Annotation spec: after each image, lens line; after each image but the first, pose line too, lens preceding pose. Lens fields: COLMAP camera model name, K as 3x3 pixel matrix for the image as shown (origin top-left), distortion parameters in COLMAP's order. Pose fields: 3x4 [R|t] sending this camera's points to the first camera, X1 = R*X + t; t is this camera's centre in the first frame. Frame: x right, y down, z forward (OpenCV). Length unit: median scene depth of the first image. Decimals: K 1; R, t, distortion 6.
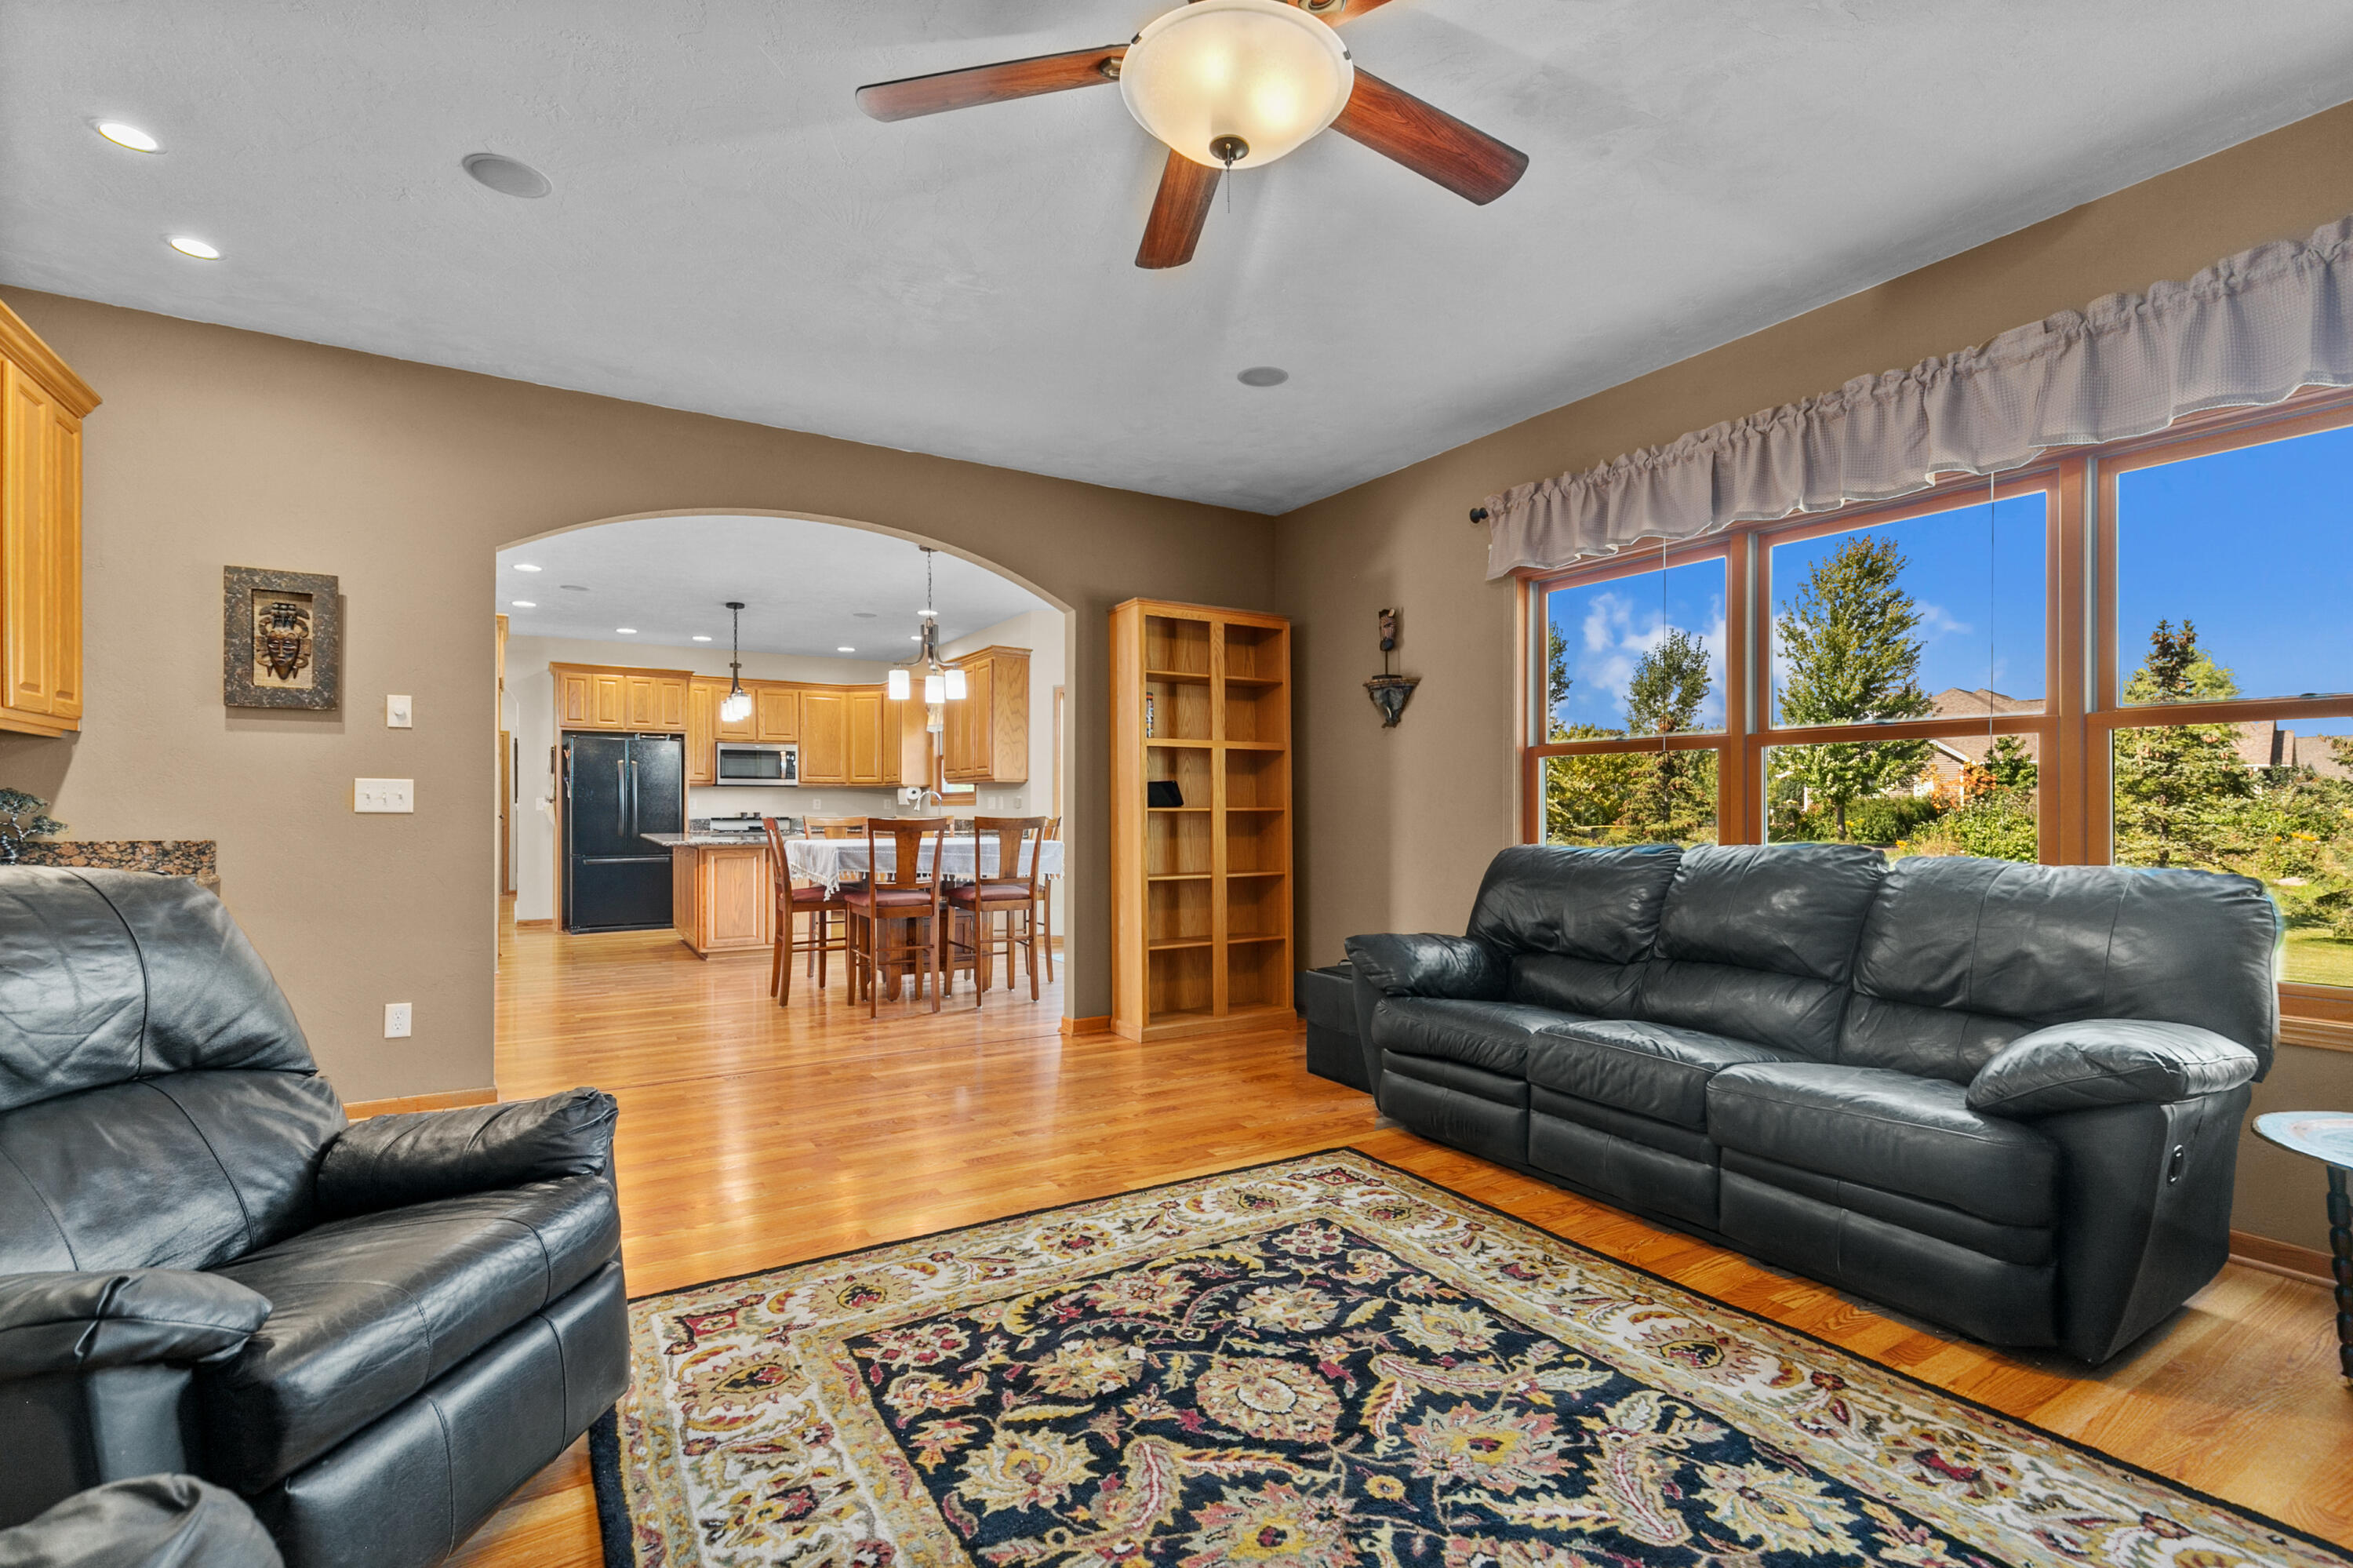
lens RADIAL K [[1067.1, 0, 1185.9], [0, 1067.1, 799.9], [0, 0, 1]] dist [0.008166, -0.000458]
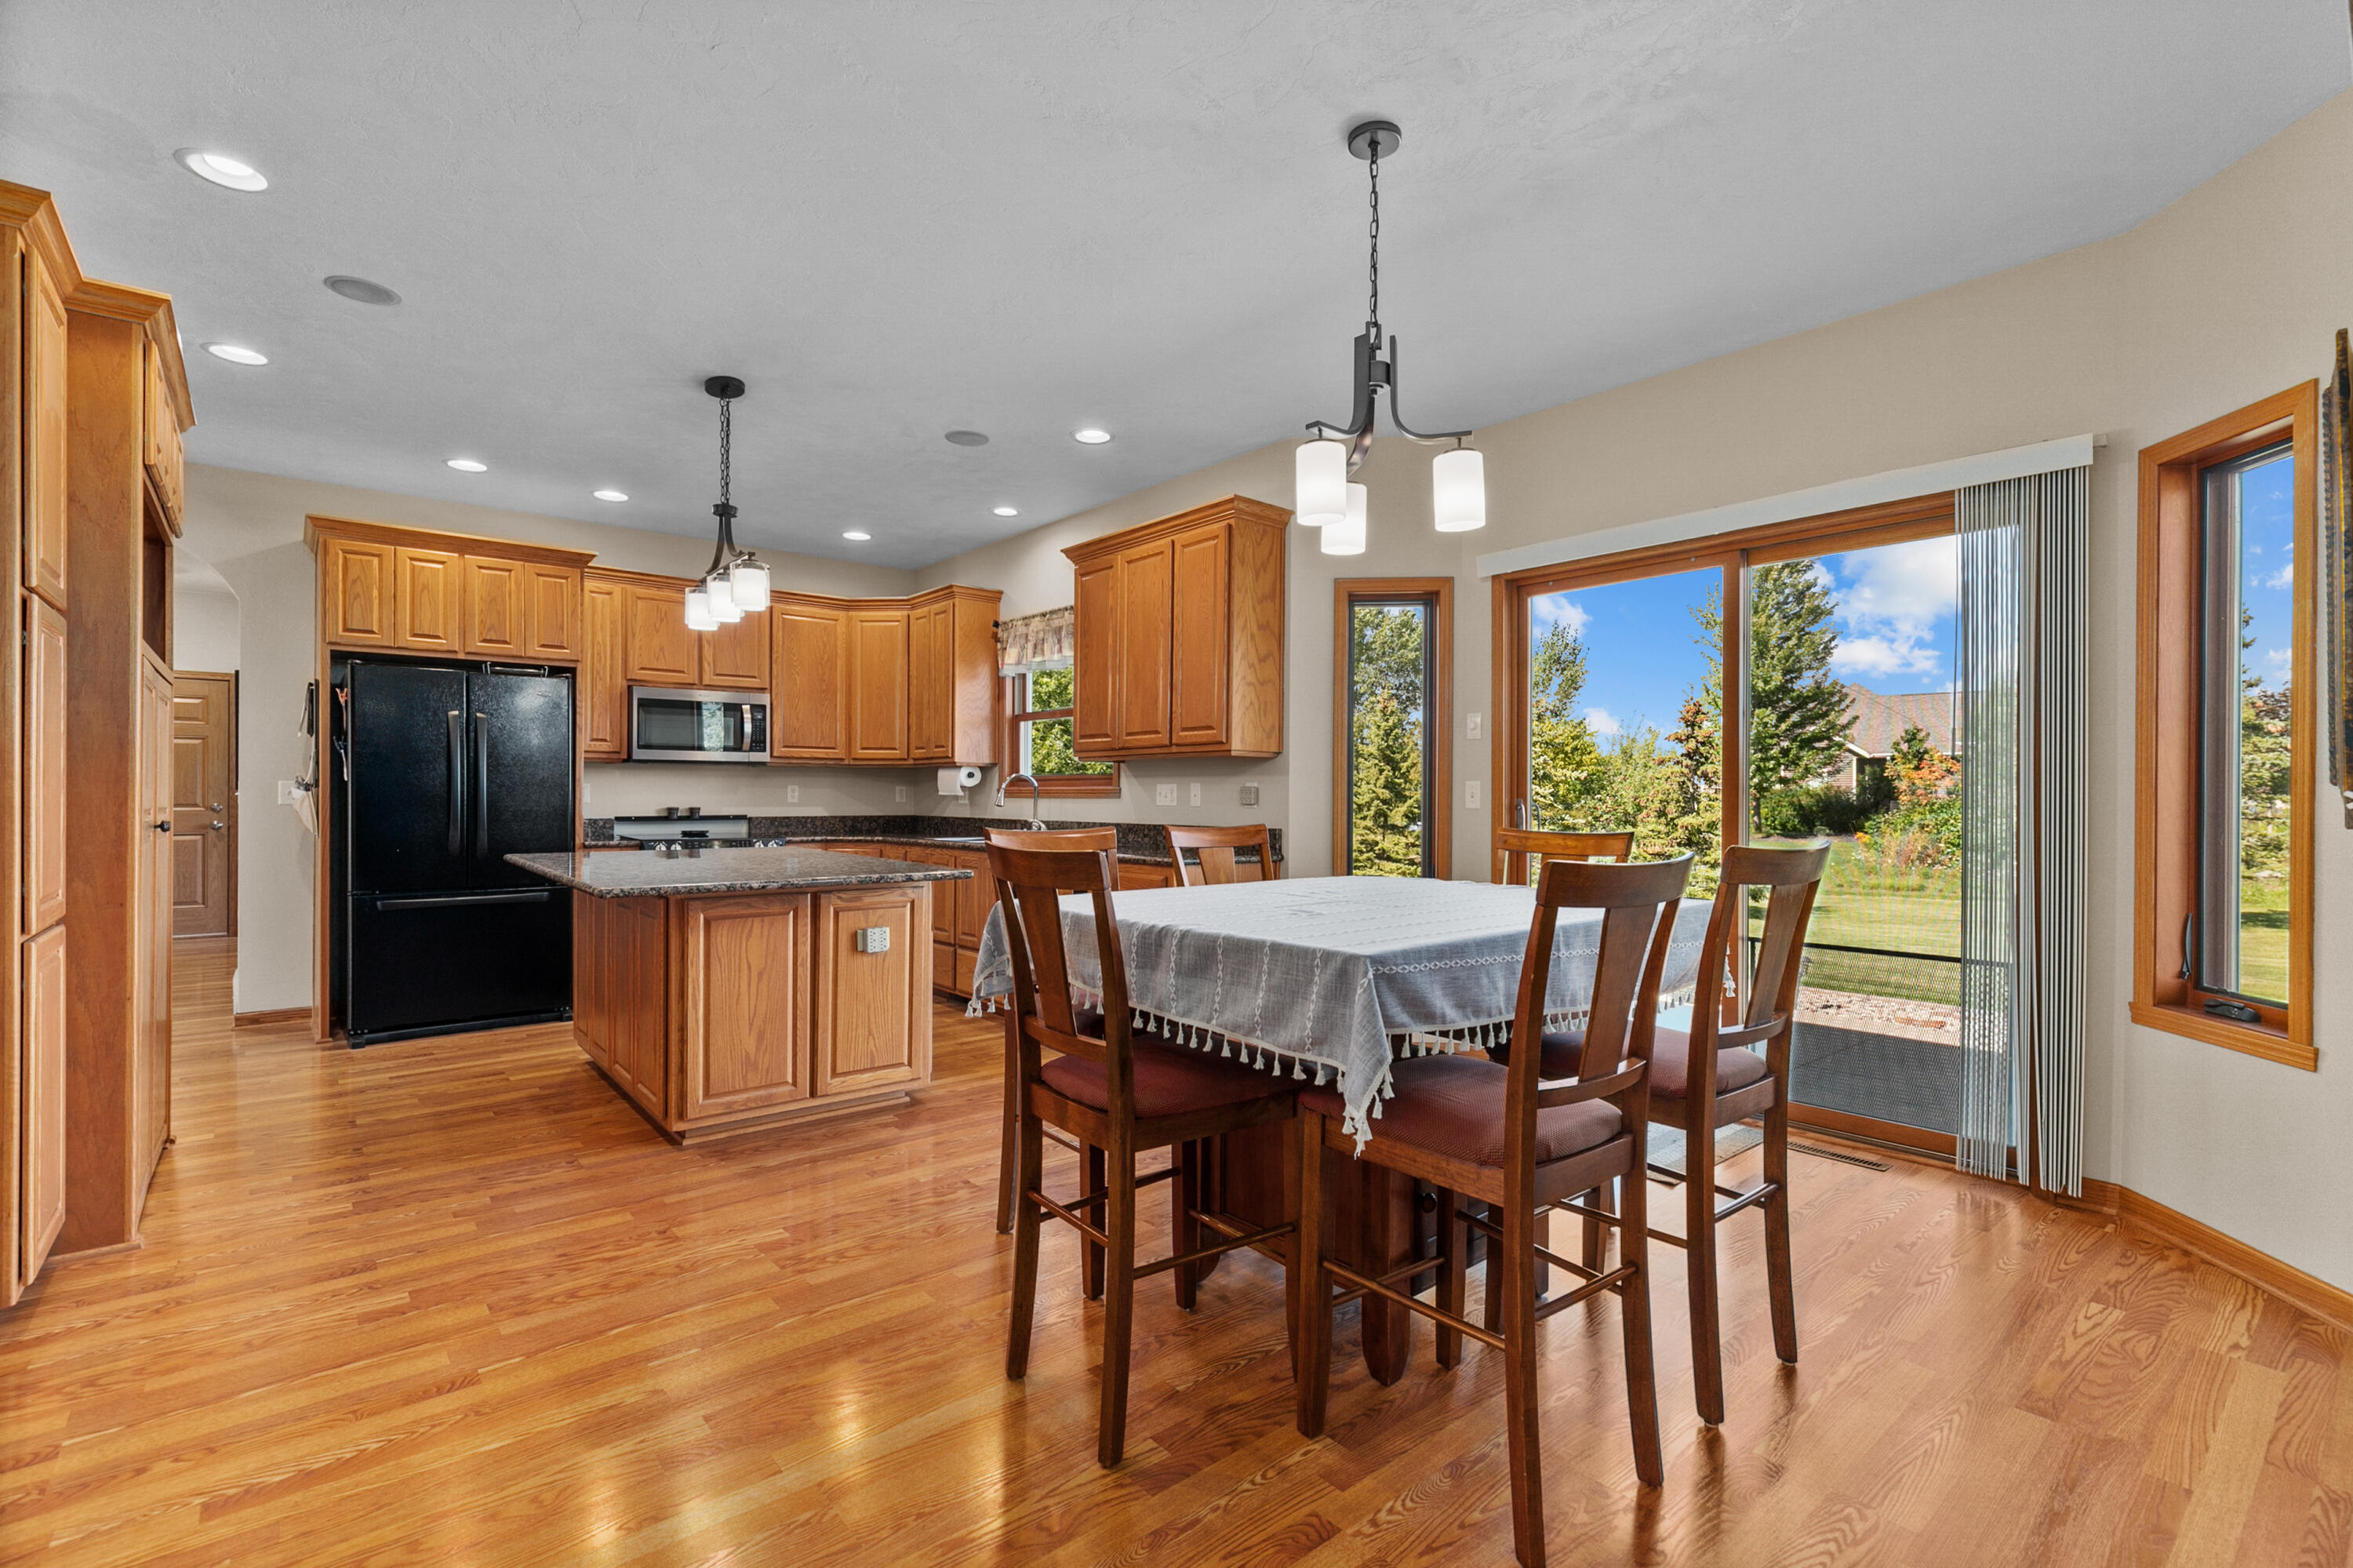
lens RADIAL K [[1067.1, 0, 1181.0], [0, 1067.1, 788.4], [0, 0, 1]] dist [0.008166, -0.000458]
pose [[0.989943, 0.005080, 0.141373, -0.230069], [-0.005276, 0.999986, 0.001011, -0.001056], [-0.141366, -0.001746, 0.989956, 0.395508]]
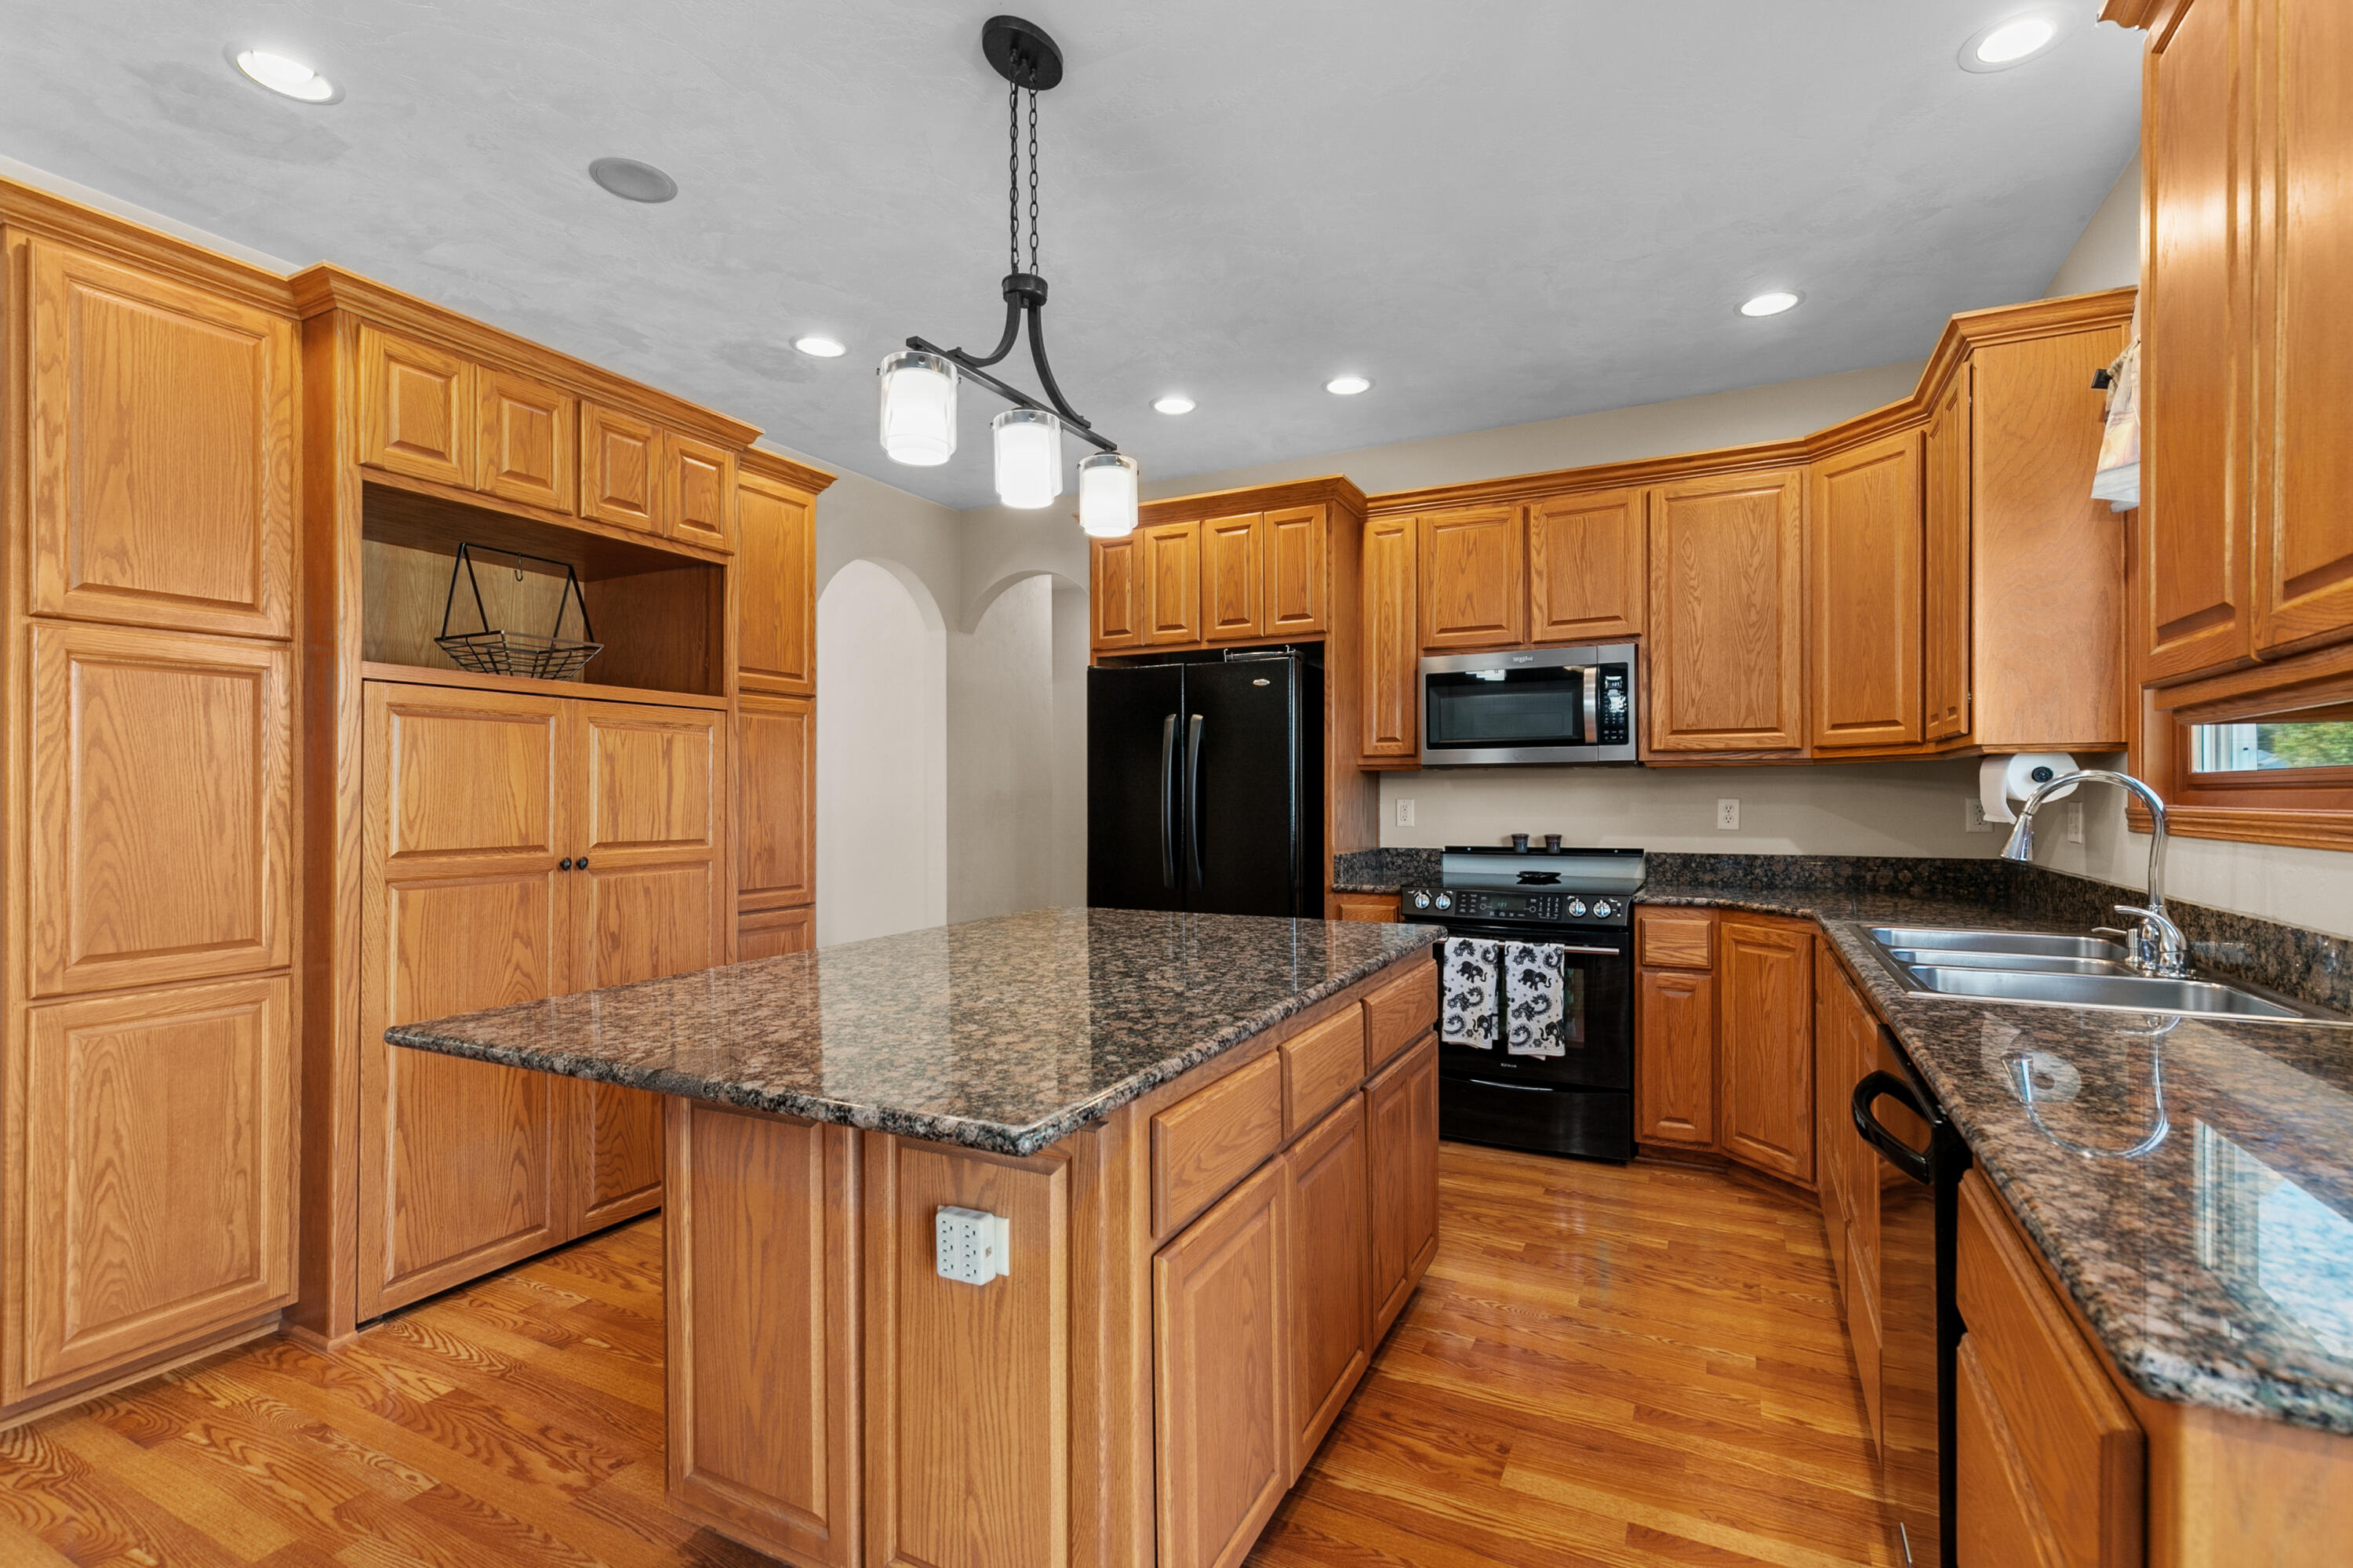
lens RADIAL K [[1067.1, 0, 1184.2], [0, 1067.1, 792.9], [0, 0, 1]] dist [0.008166, -0.000458]
pose [[0.517300, -0.005173, -0.855788, -0.150708], [0.010262, 0.999947, 0.000158, -0.005302], [0.855743, -0.008864, 0.517326, 0.727286]]
